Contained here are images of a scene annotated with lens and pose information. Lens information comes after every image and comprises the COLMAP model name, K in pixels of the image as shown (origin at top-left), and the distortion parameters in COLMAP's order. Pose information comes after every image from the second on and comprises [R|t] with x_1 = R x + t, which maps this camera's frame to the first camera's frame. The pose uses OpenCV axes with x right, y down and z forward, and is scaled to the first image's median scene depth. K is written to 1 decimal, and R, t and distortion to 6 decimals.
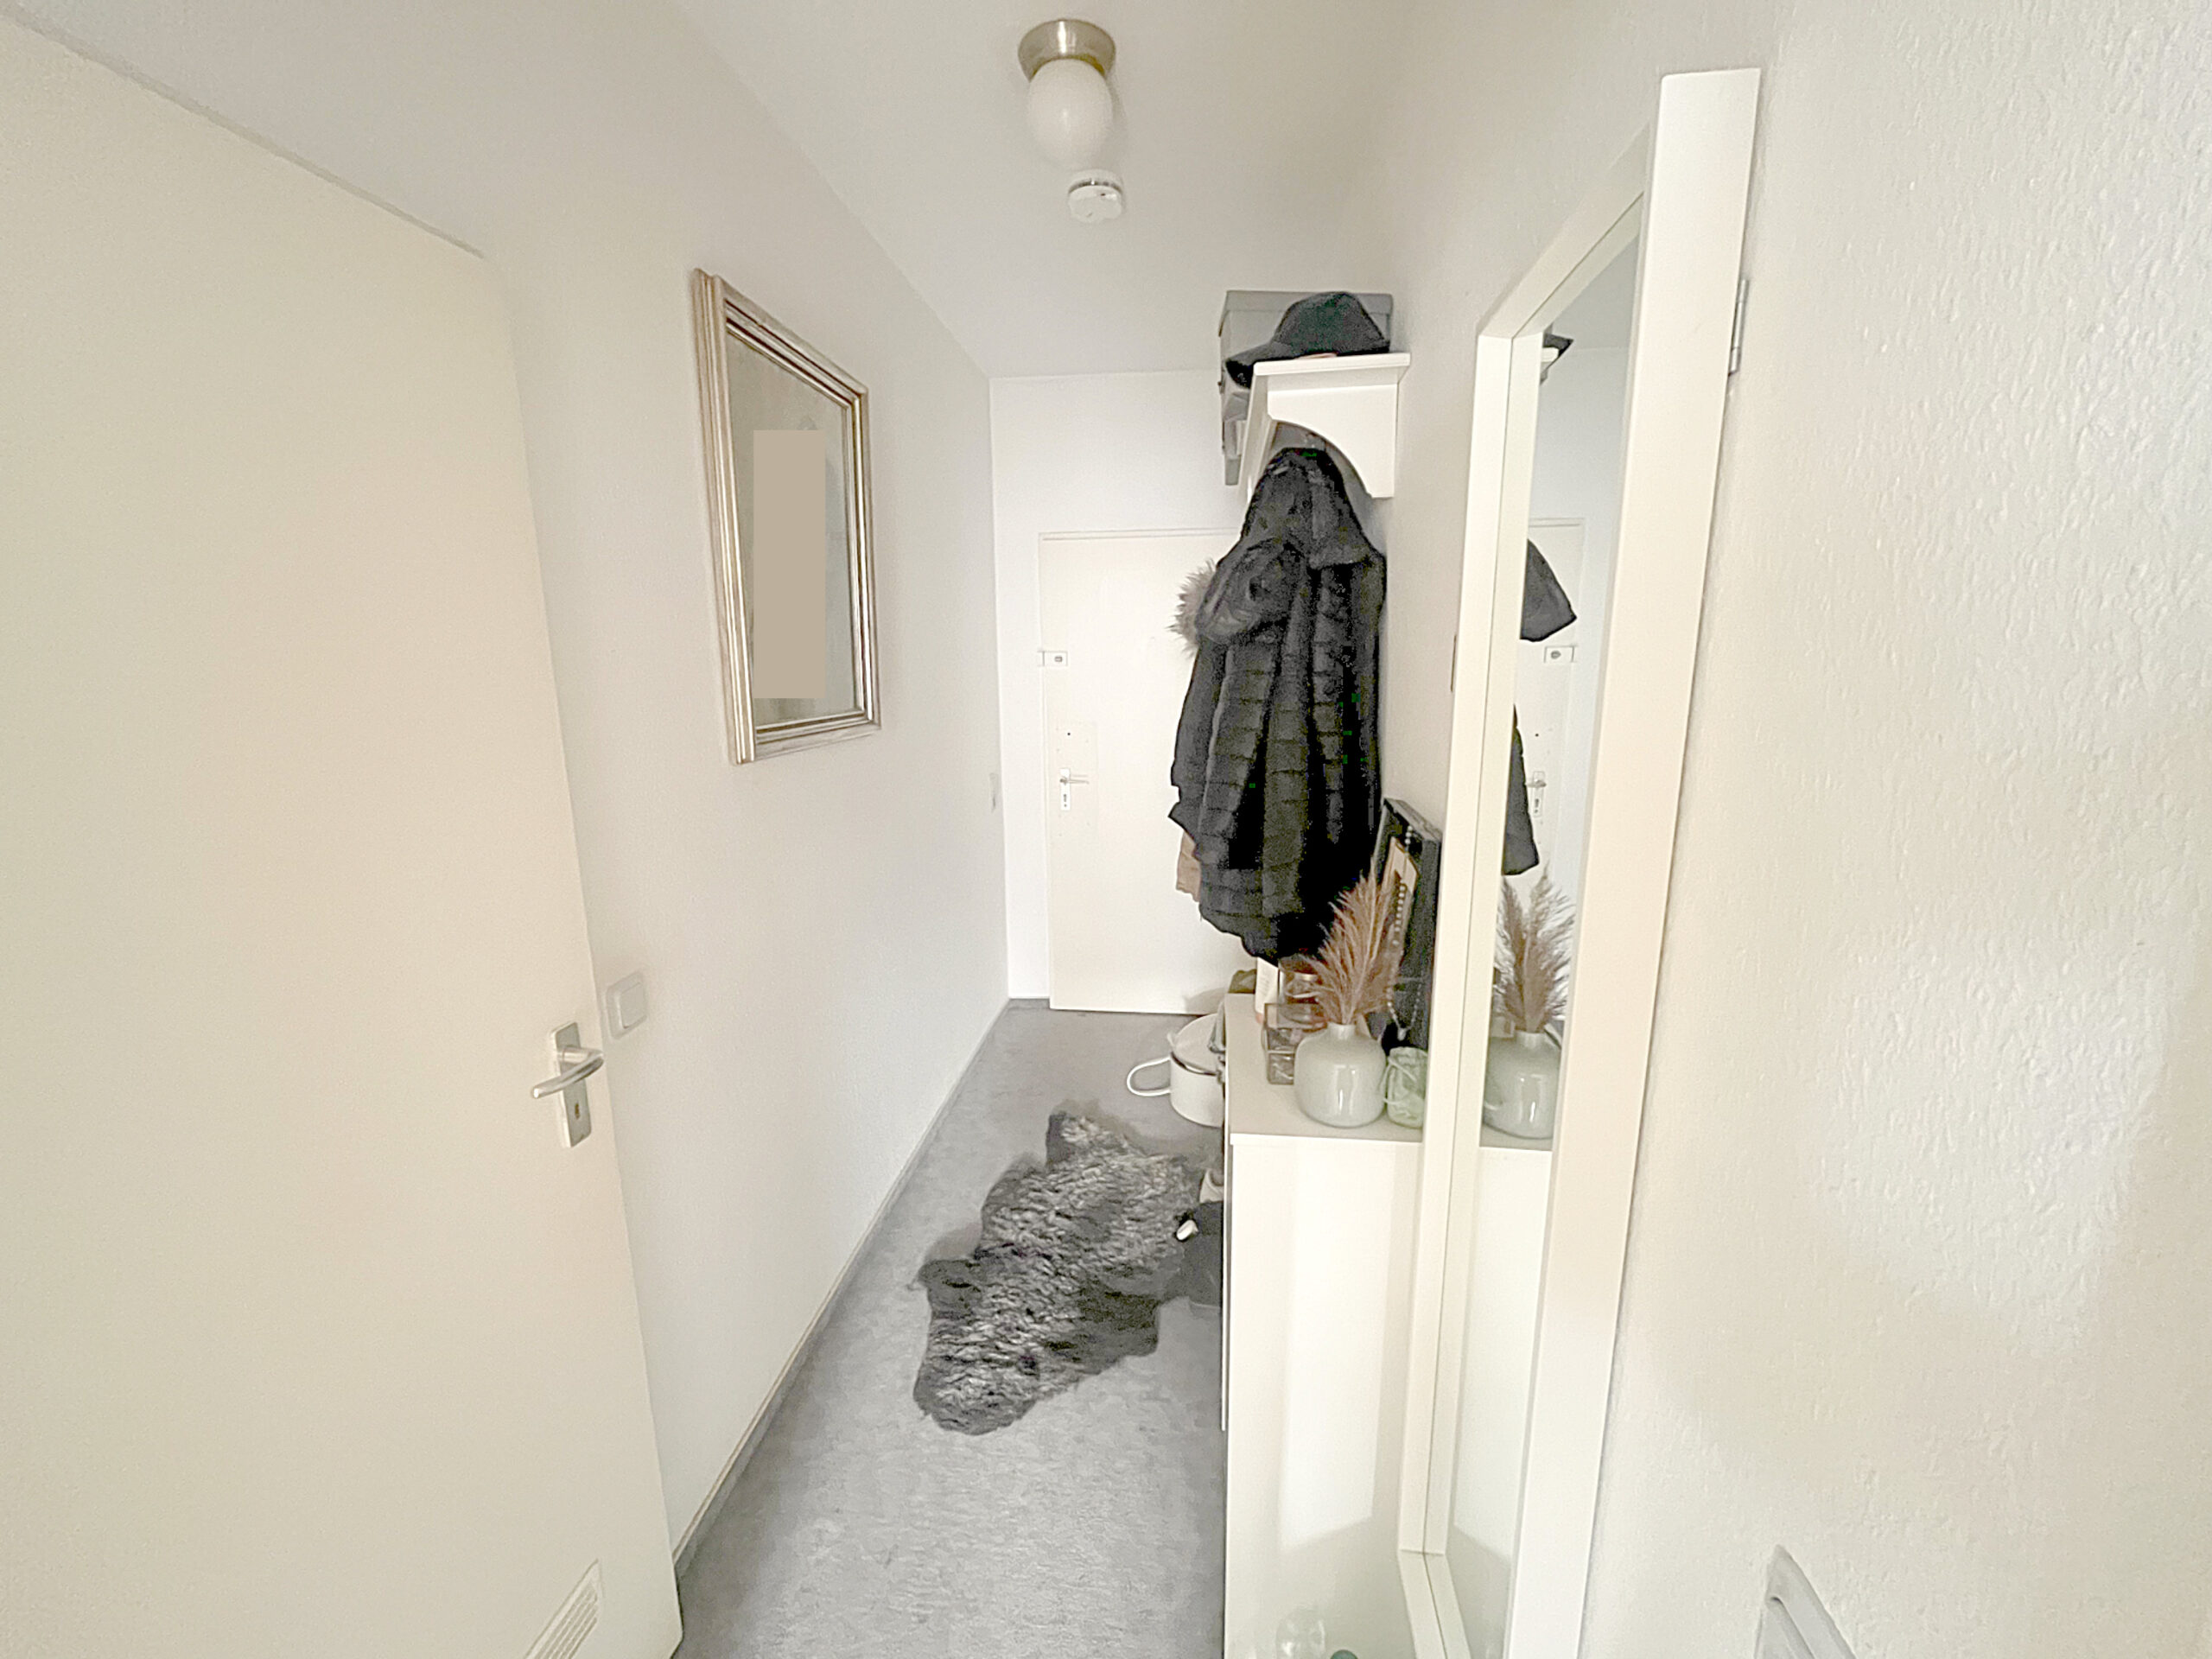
lens RADIAL K [[899.3, 0, 1106.0], [0, 899.3, 829.5], [0, 0, 1]] dist [-0.008766, -0.000453]
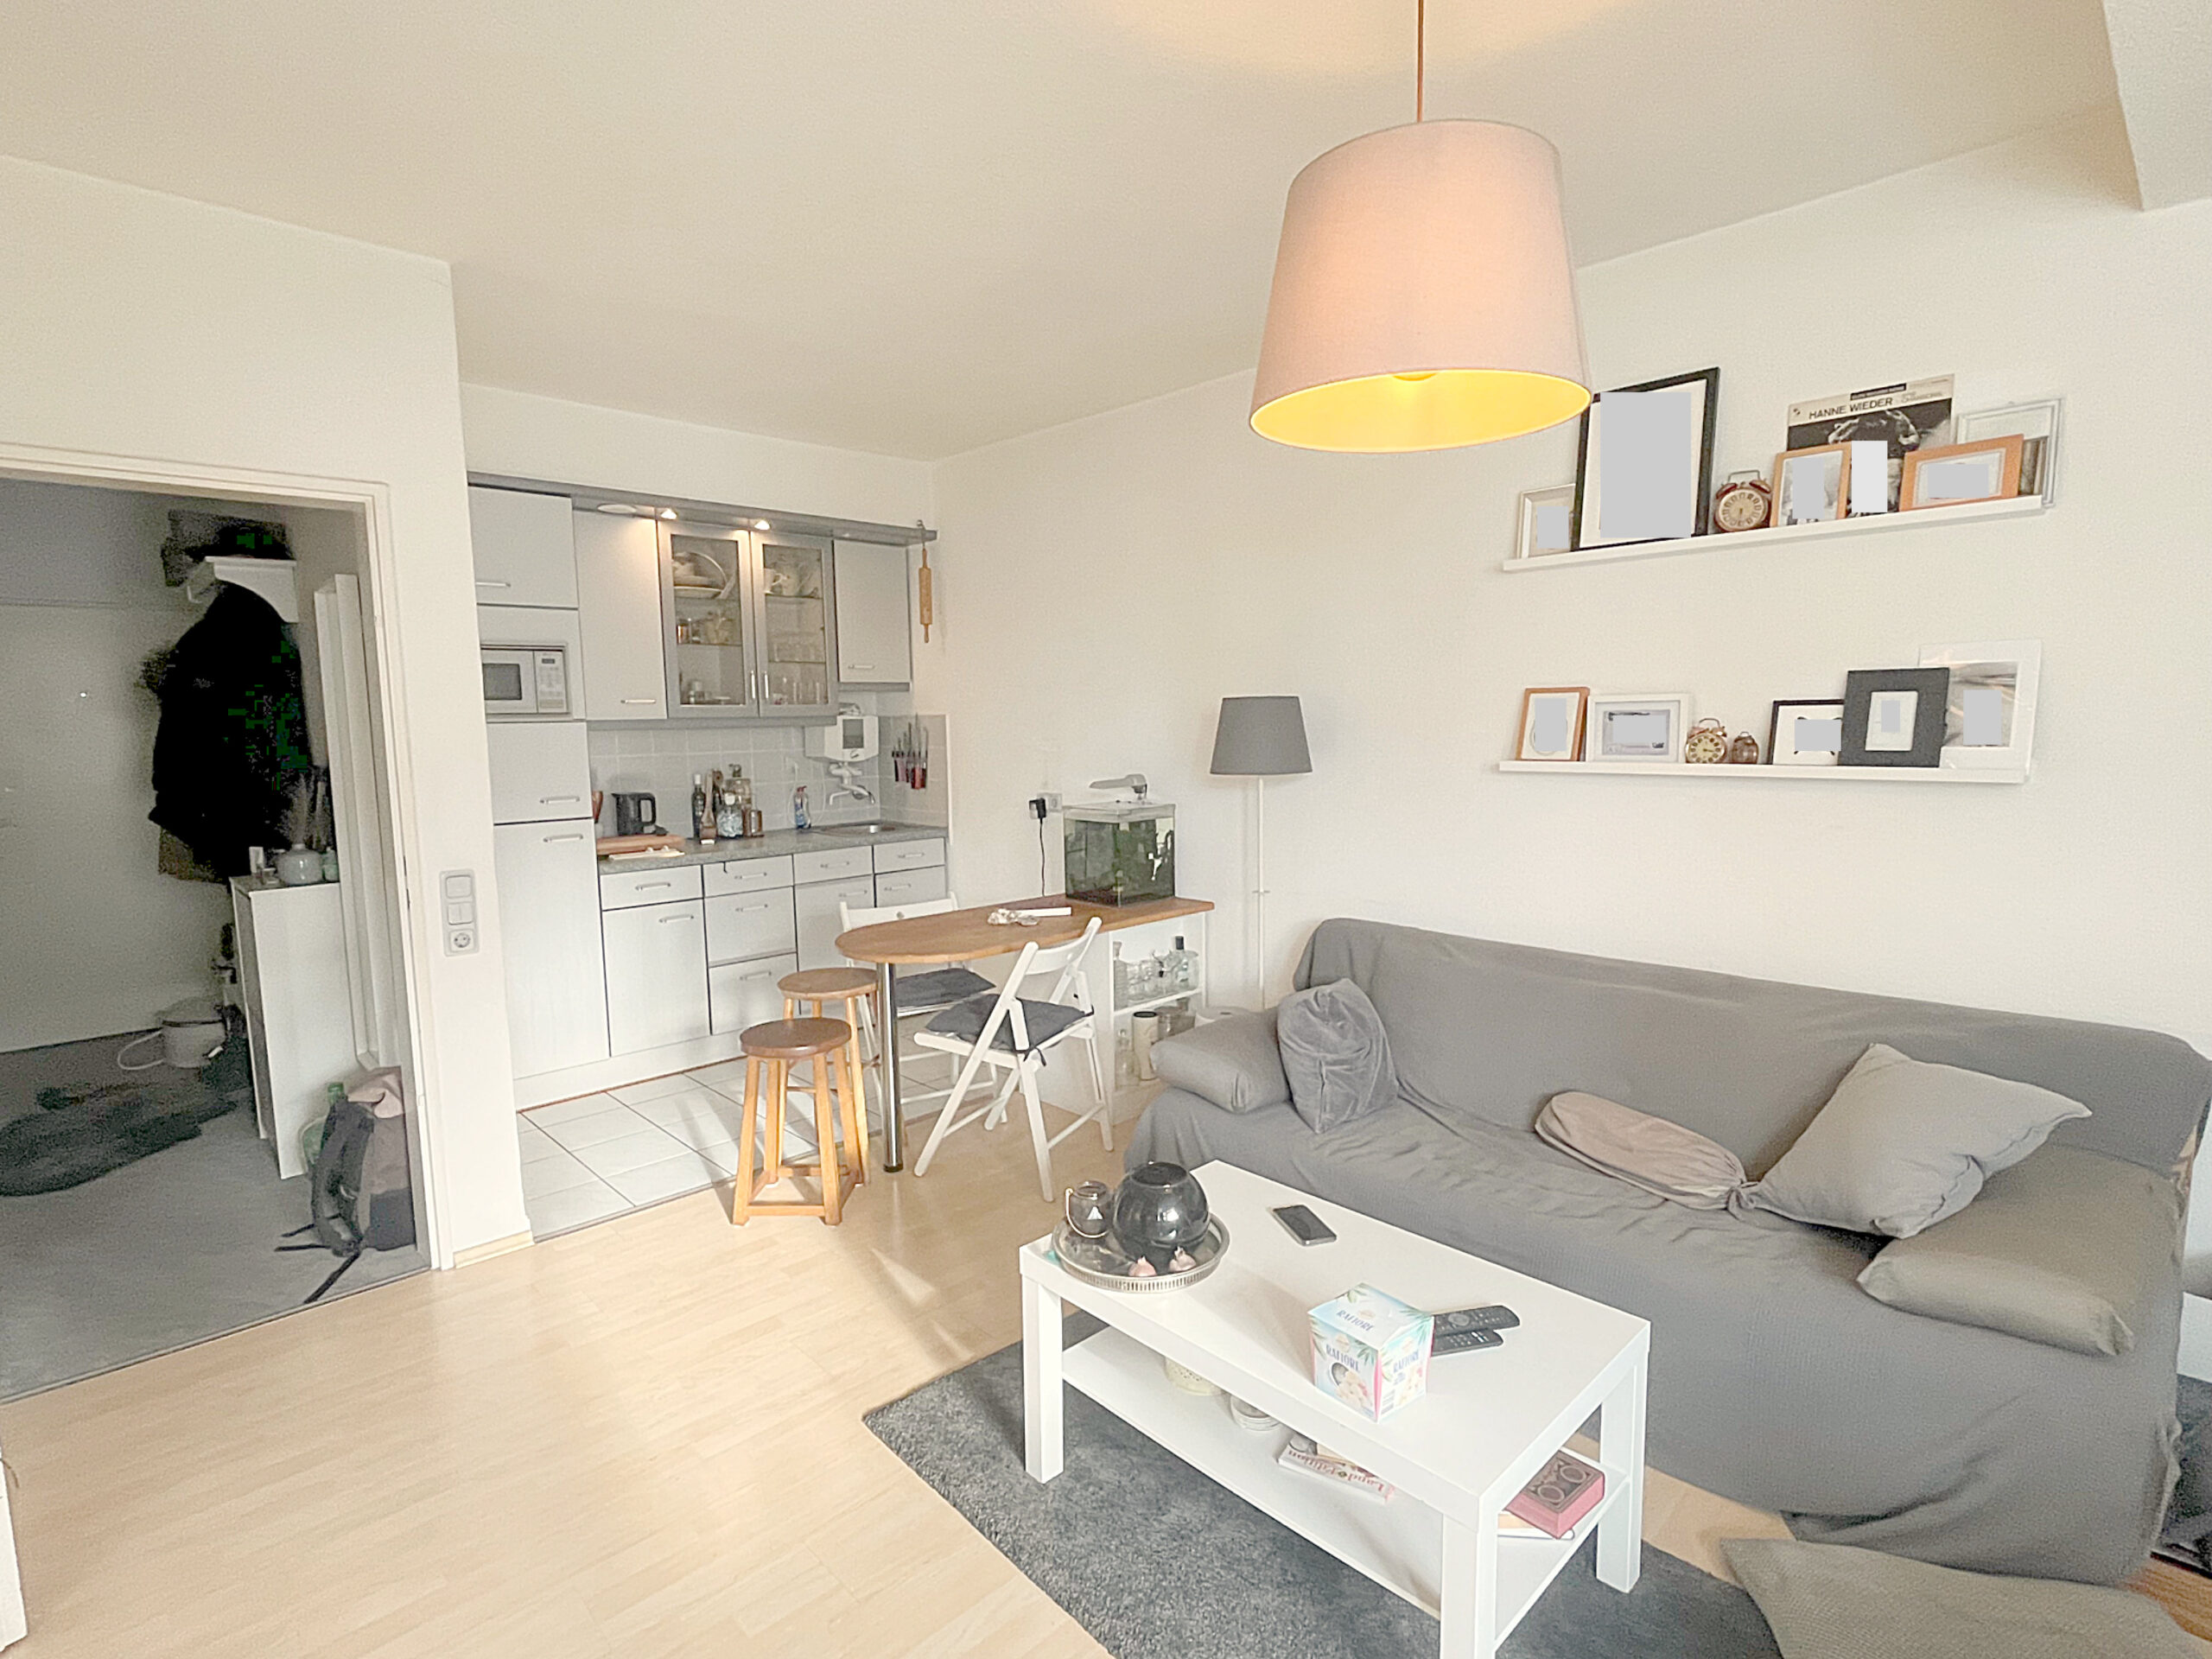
lens RADIAL K [[1073.0, 0, 1106.0], [0, 1073.0, 829.5], [0, 0, 1]] dist [0.002169, 0.000263]
pose [[0.615897, -0.089586, 0.782717, -0.459054], [0.160618, 0.986925, -0.013427, 0.371213], [-0.771280, 0.133988, 0.622233, -1.728456]]
